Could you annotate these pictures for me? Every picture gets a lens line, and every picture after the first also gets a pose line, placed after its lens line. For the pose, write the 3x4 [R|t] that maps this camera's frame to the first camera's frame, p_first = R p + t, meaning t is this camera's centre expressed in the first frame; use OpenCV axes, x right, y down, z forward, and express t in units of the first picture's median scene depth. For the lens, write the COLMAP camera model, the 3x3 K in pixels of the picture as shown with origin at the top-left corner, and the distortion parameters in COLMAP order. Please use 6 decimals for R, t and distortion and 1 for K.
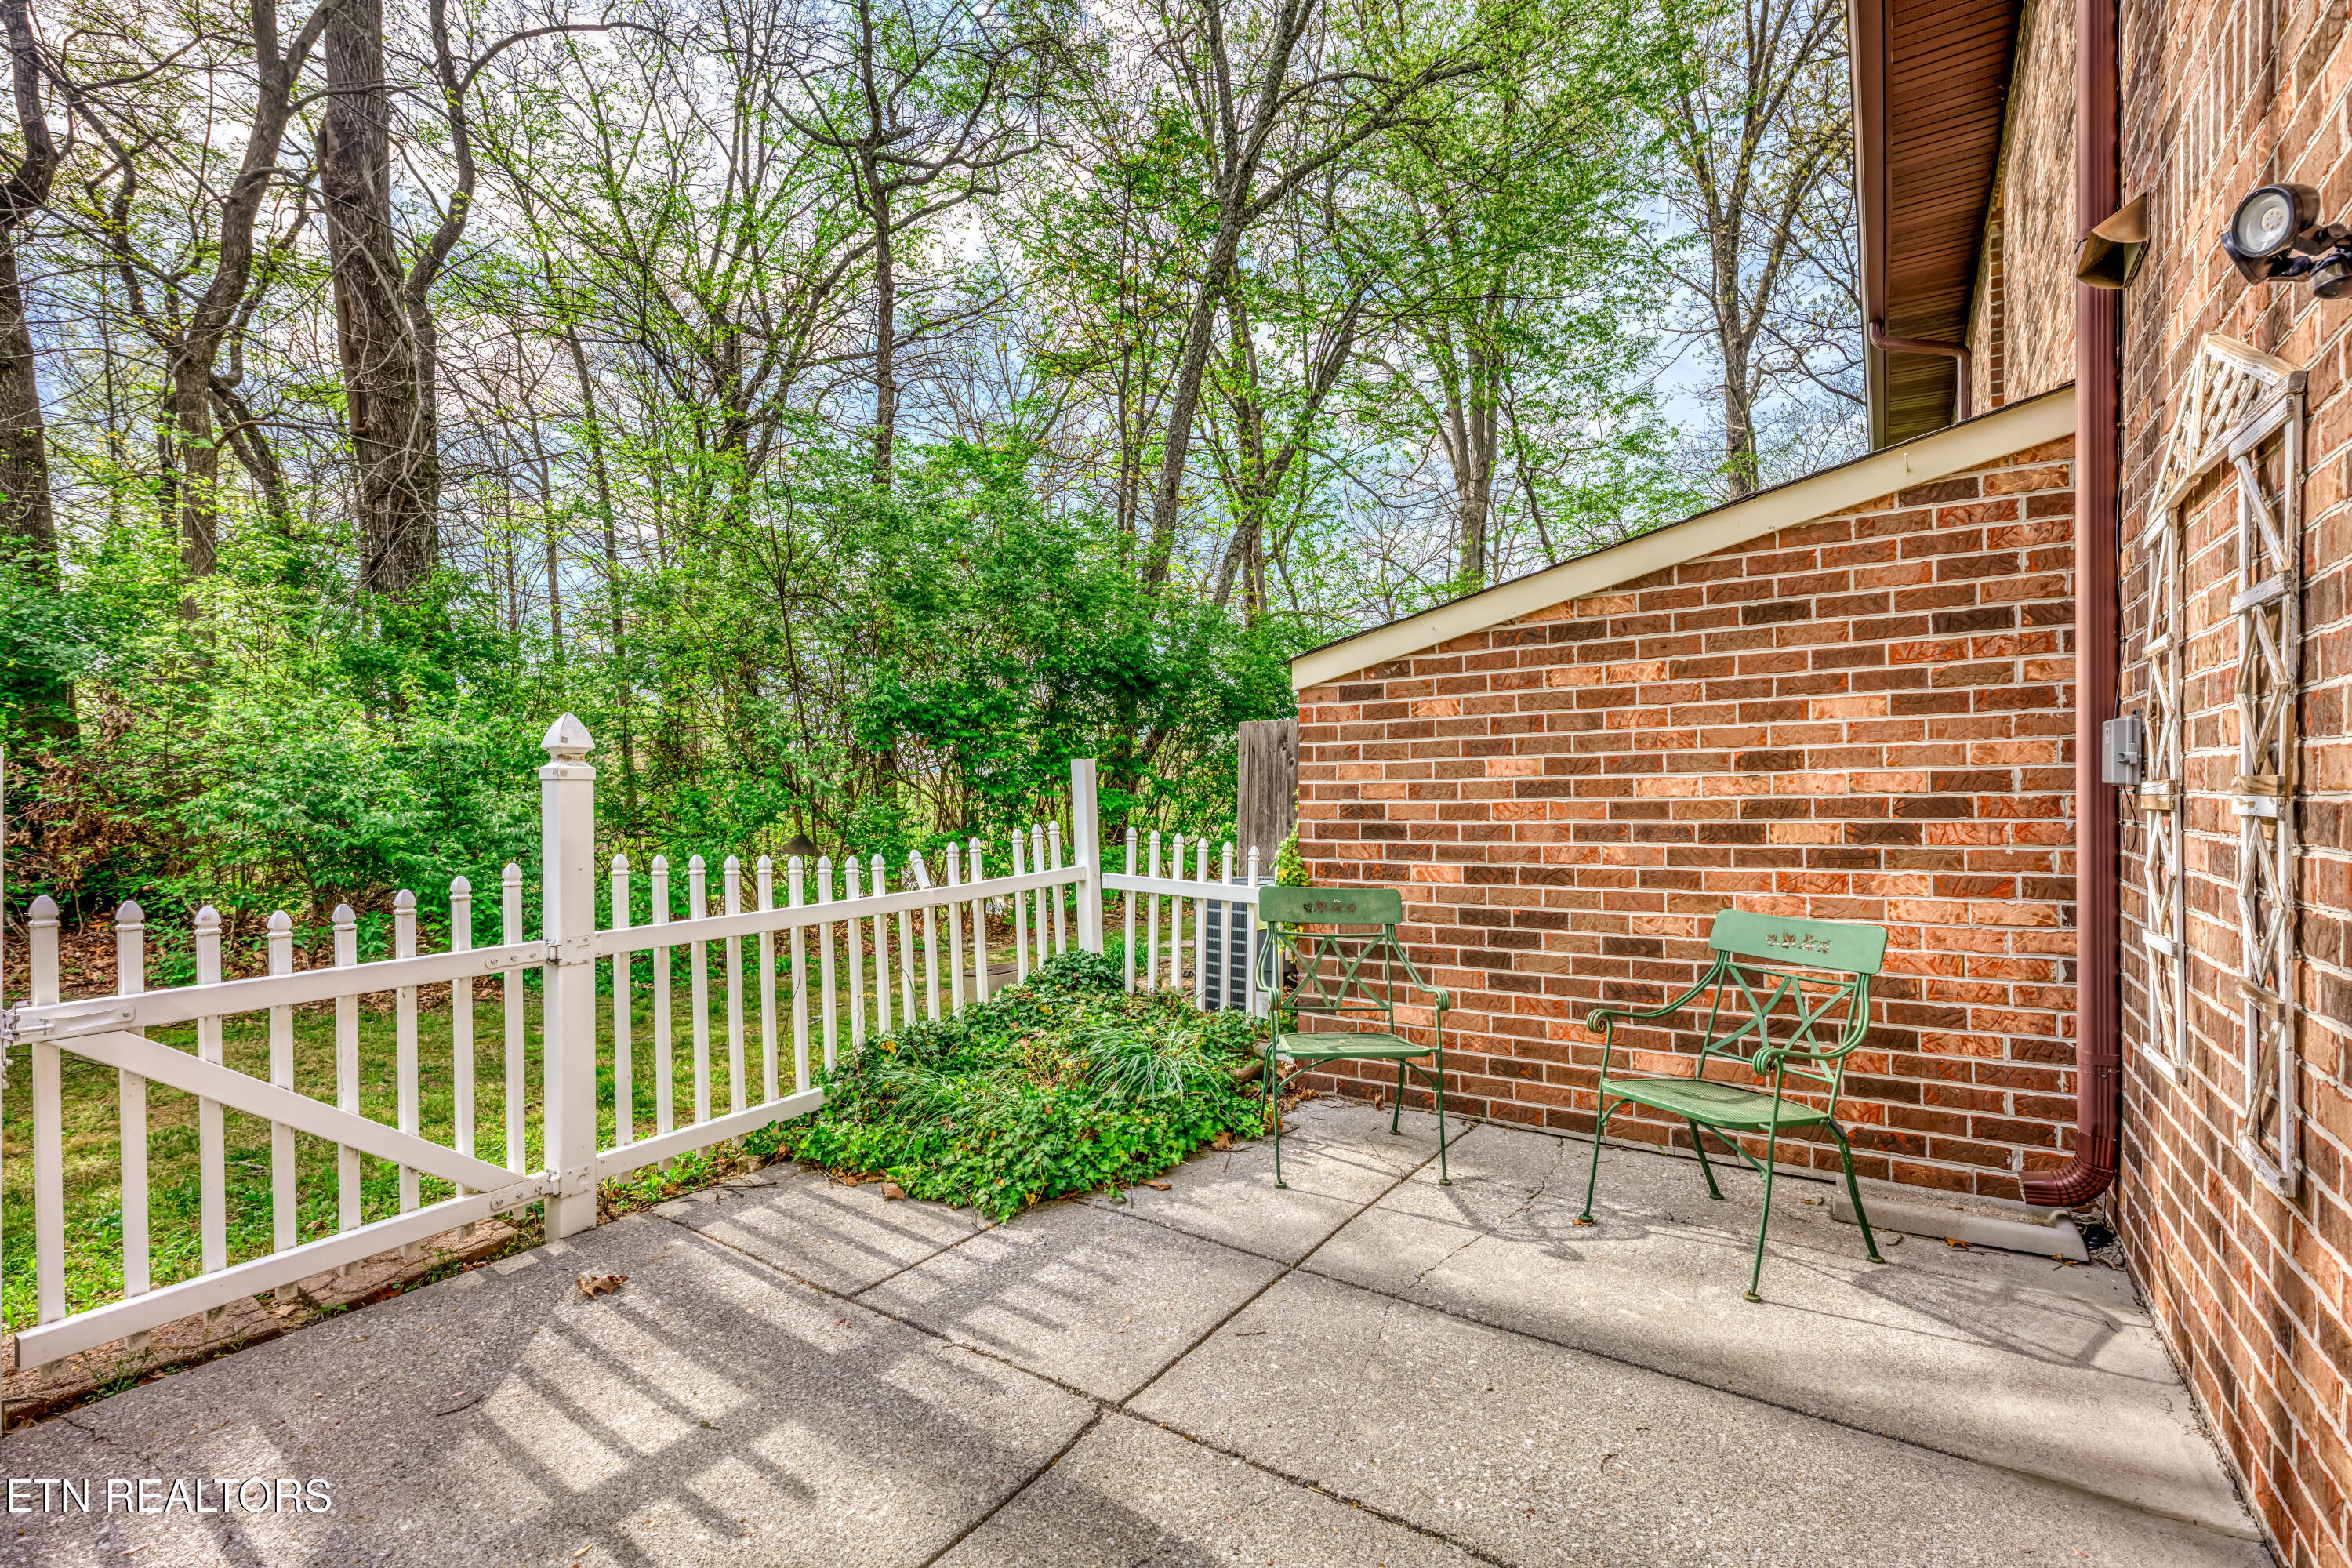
lens RADIAL K [[1058.4, 0, 1177.1], [0, 1058.4, 785.6], [0, 0, 1]] dist [-0.001230, 0.000645]
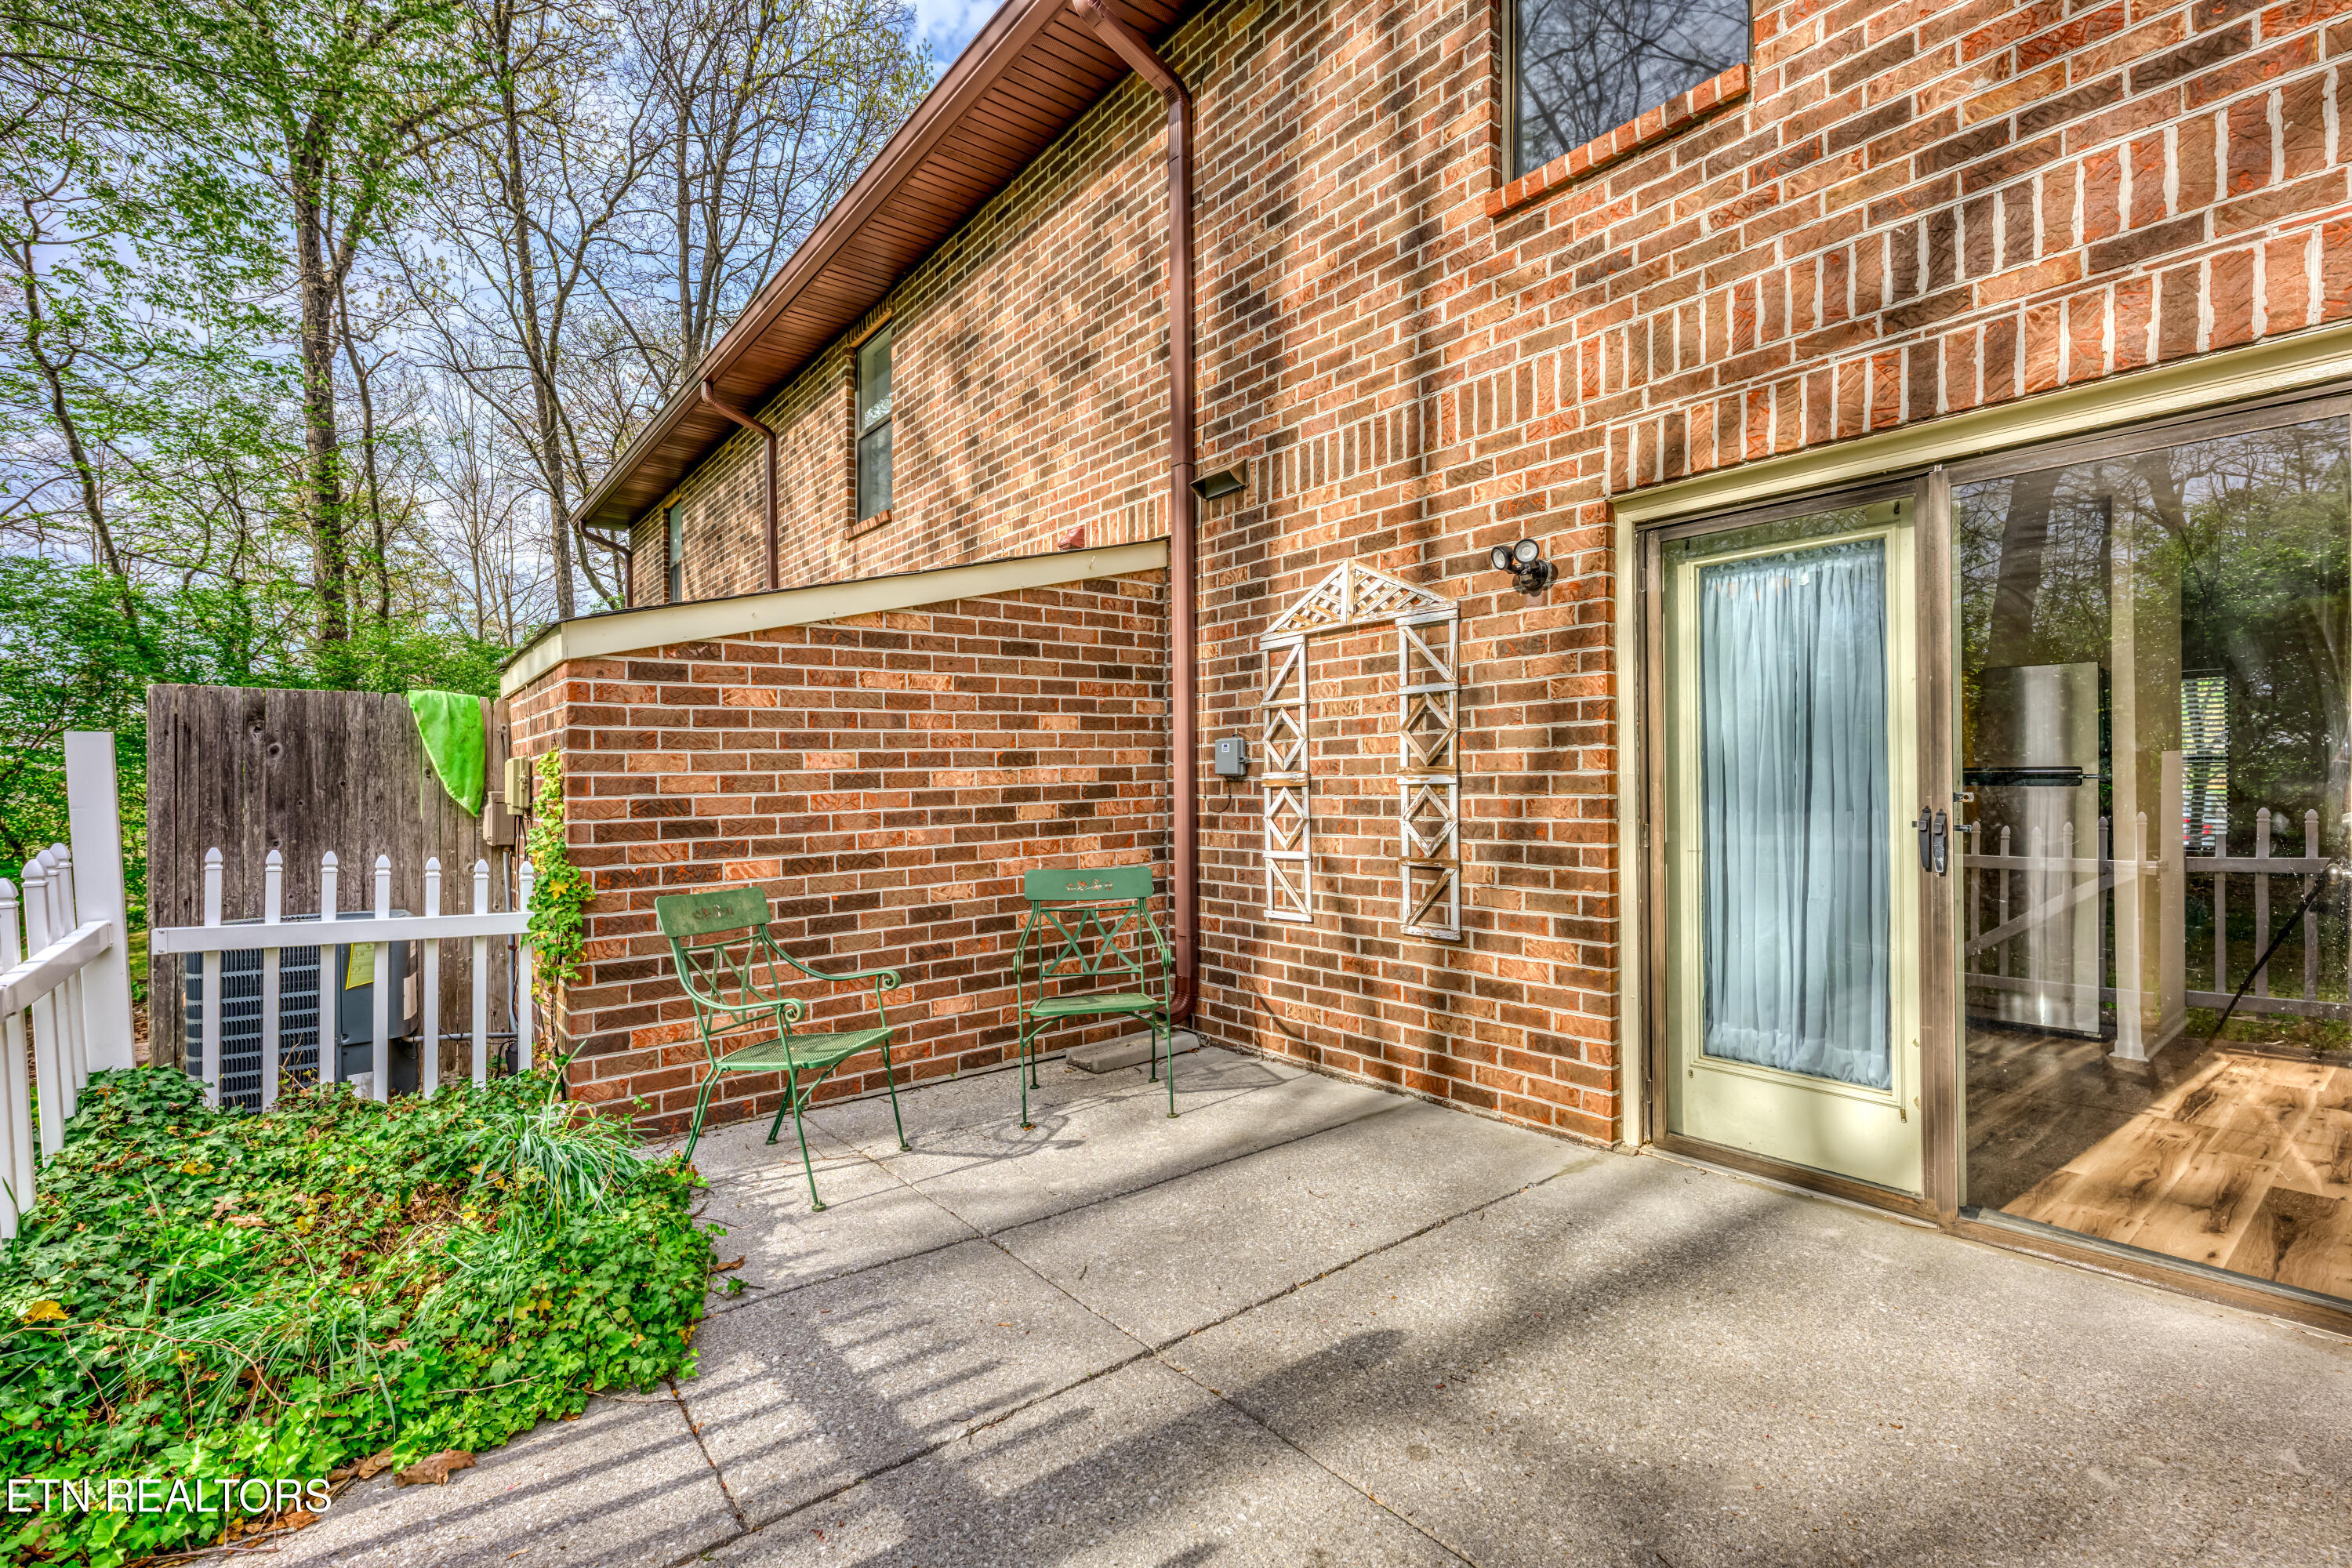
lens RADIAL K [[1058.4, 0, 1181.7], [0, 1058.4, 779.7], [0, 0, 1]] dist [-0.001230, 0.000645]
pose [[0.292244, 0.003062, 0.956339, -0.607630], [0.009673, 0.999934, -0.006158, 0.012219], [-0.956295, 0.011051, 0.292195, 0.375122]]
